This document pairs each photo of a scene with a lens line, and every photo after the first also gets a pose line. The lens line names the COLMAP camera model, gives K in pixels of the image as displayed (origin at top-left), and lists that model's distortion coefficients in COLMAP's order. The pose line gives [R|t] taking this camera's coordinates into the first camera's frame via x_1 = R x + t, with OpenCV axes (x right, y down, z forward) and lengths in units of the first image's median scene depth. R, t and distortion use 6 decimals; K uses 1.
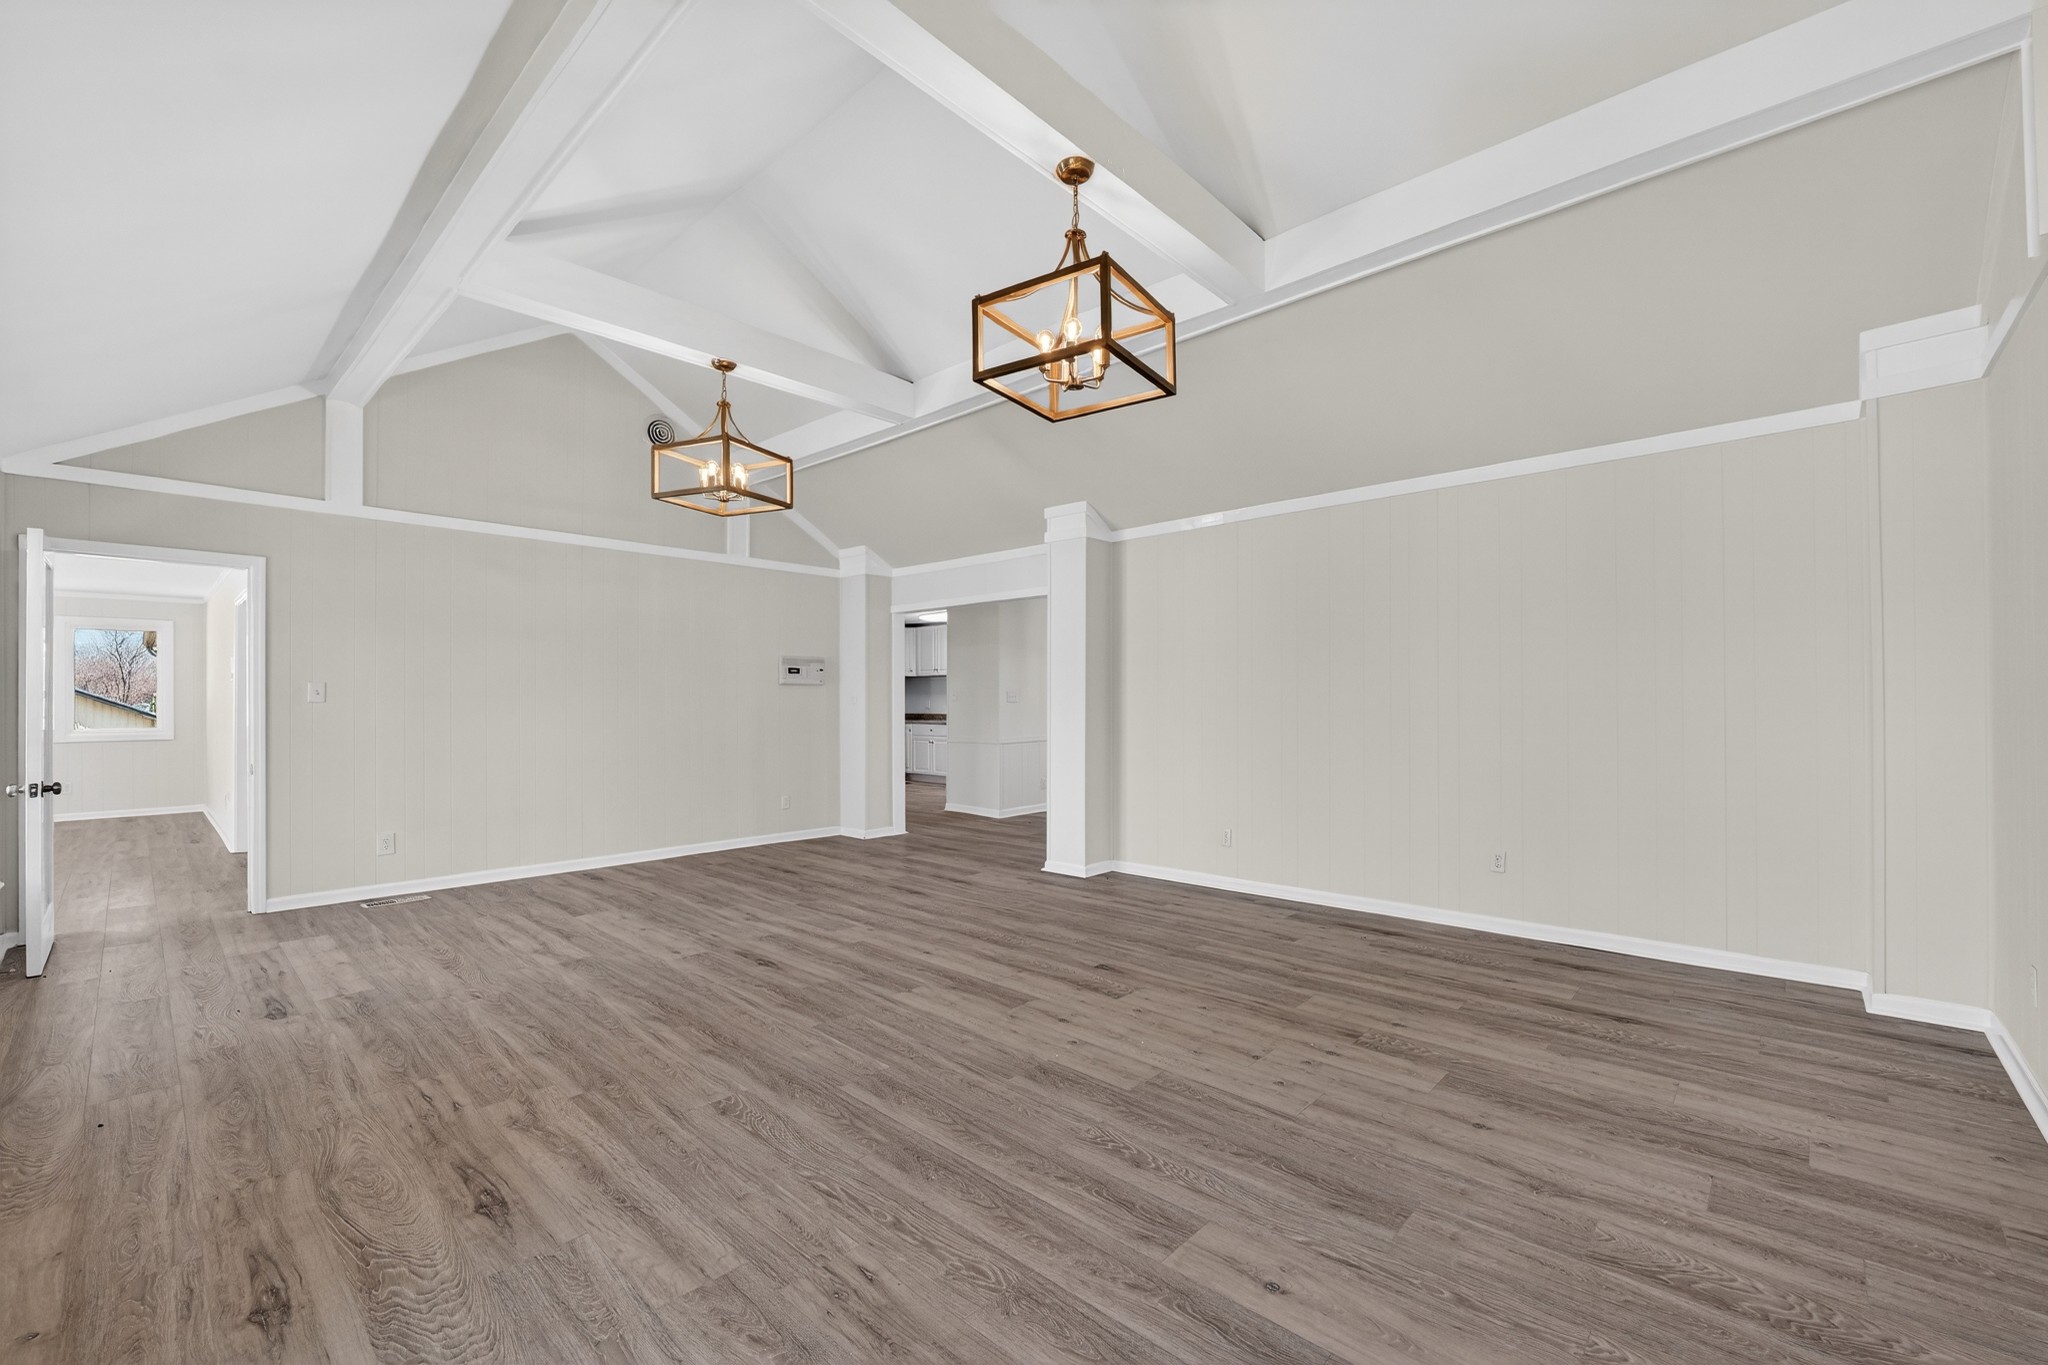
lens RADIAL K [[836.1, 0, 1039.5], [0, 836.1, 690.0], [0, 0, 1]] dist [-0.008661, 0.000764]
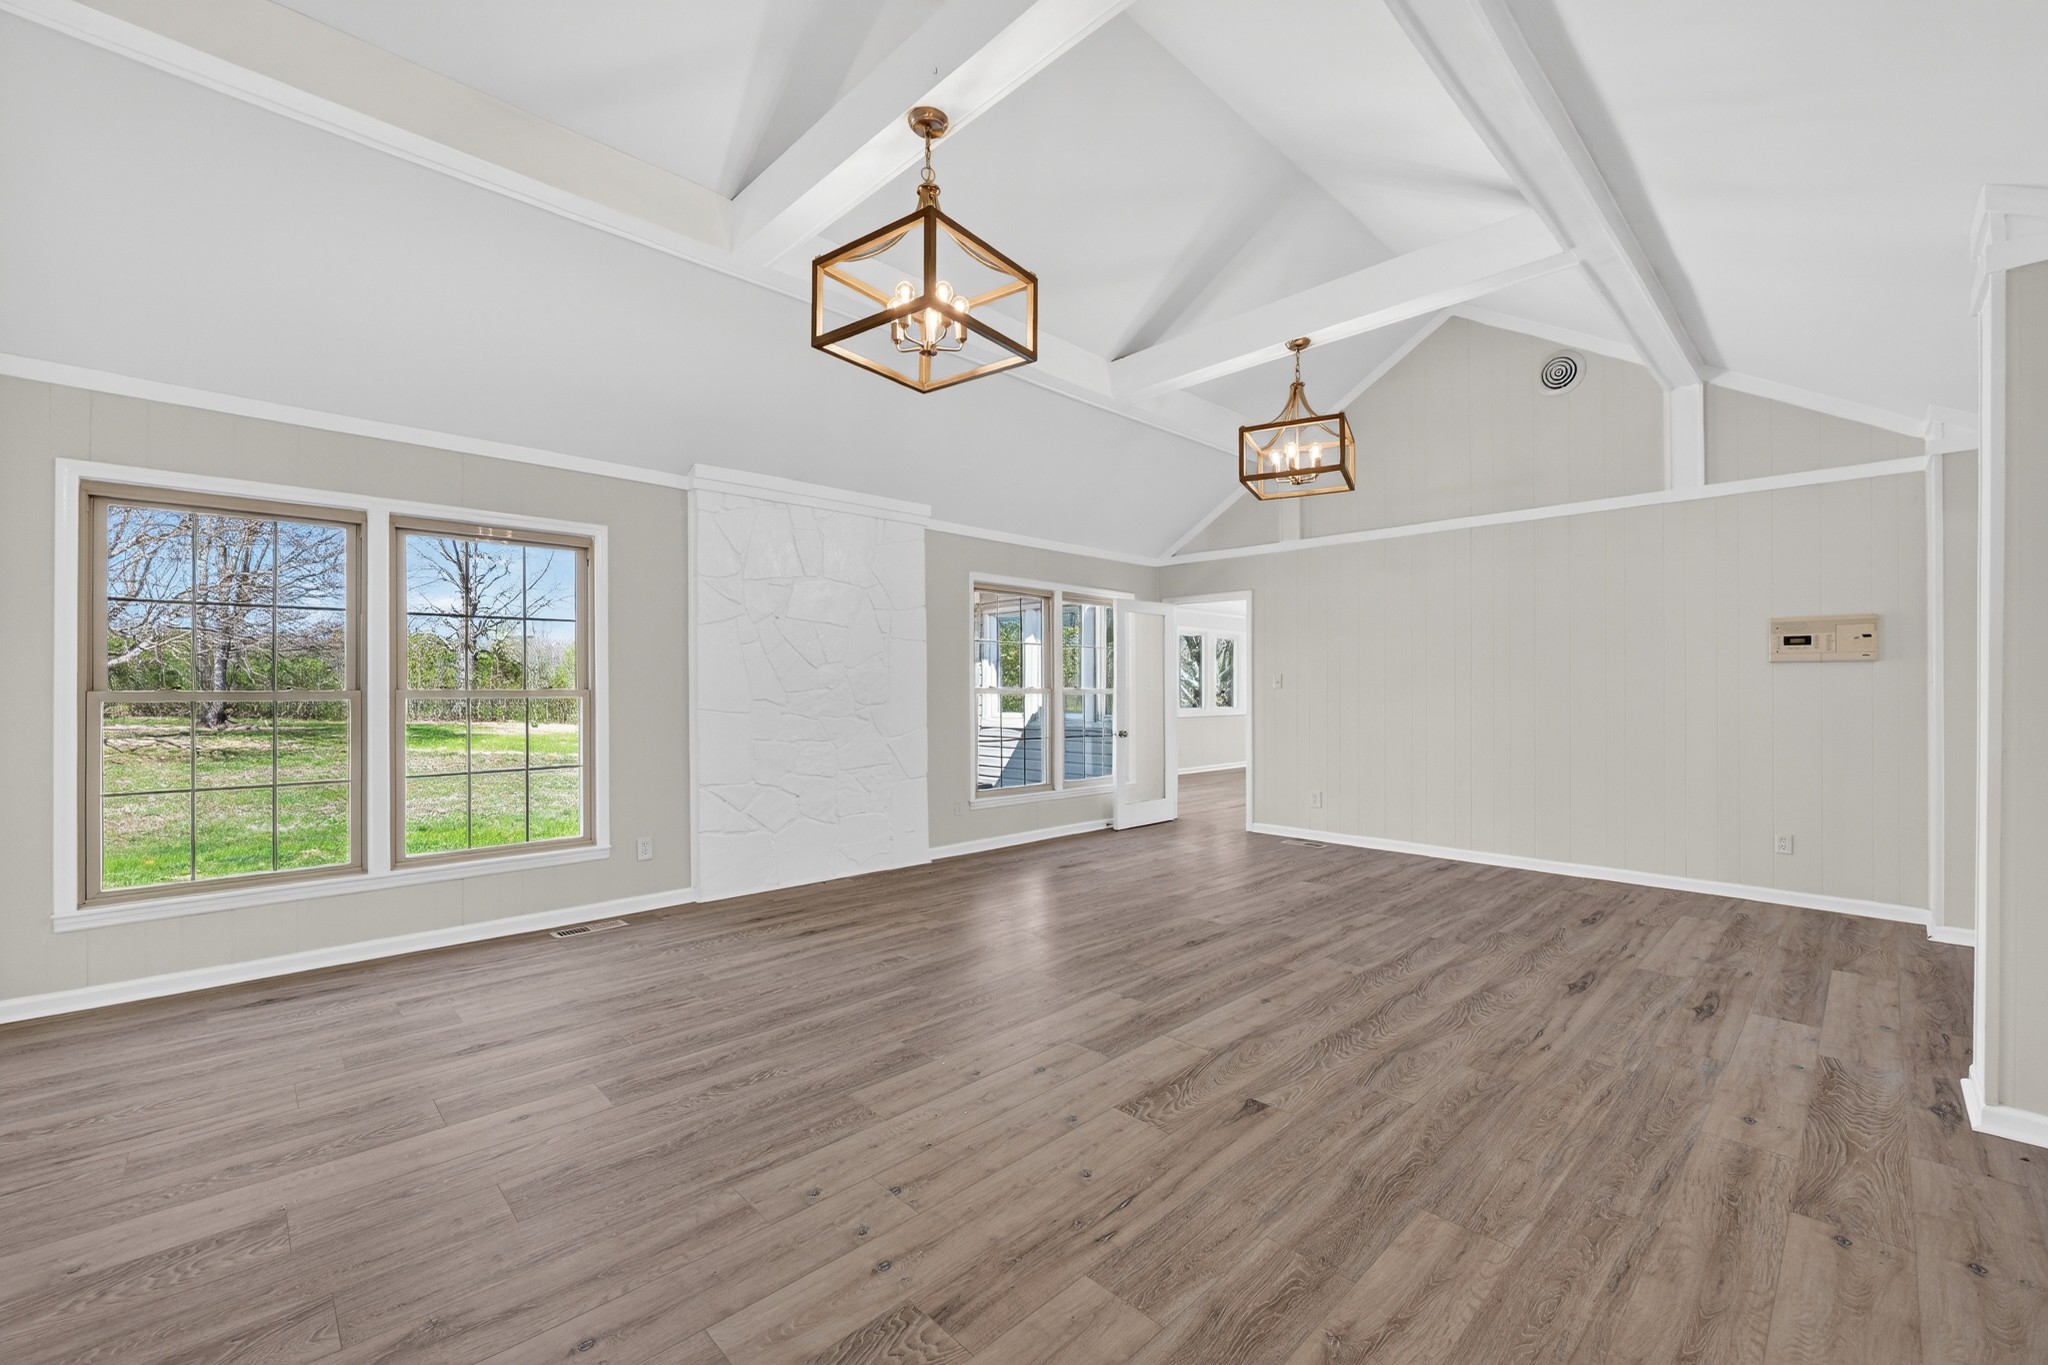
lens RADIAL K [[836.1, 0, 1034.8], [0, 836.1, 690.8], [0, 0, 1]] dist [-0.008661, 0.000764]
pose [[-0.056355, 0.004178, -0.998402, 0.729362], [0.016001, 0.999867, 0.003281, 0.007946], [0.998283, -0.015791, -0.056414, 0.879402]]
